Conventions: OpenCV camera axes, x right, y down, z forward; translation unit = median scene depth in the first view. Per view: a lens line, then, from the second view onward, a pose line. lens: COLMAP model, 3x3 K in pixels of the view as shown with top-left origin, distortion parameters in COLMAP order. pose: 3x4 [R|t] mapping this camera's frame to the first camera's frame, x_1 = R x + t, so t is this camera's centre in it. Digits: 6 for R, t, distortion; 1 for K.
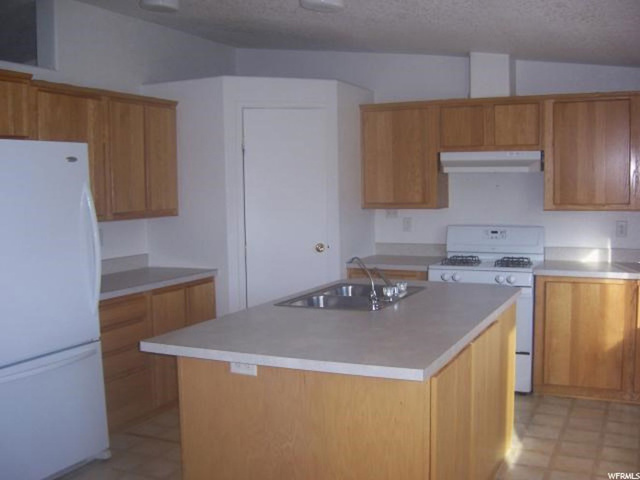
lens RADIAL K [[704.3, 0, 321.5], [0, 704.3, 238.6], [0, 0, 1]] dist [-0.109938, 0.000000]
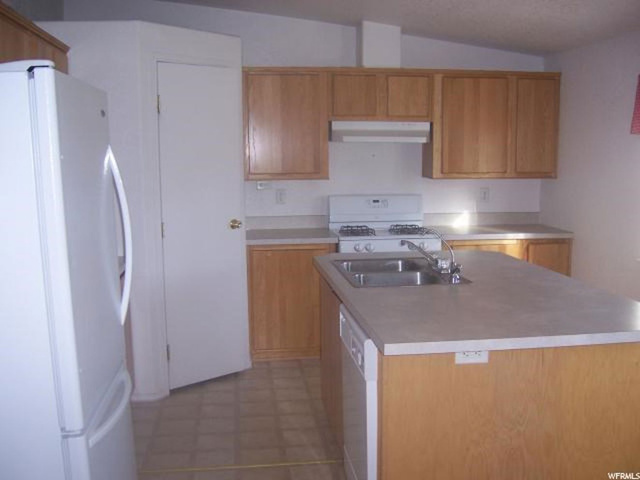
lens RADIAL K [[704.3, 0, 320.3], [0, 704.3, 243.7], [0, 0, 1]] dist [-0.109938, 0.000000]
pose [[0.847536, -0.060591, 0.527267, -0.387667], [0.036071, 0.997741, 0.056676, -0.009011], [-0.529510, -0.029016, 0.847807, 0.182871]]
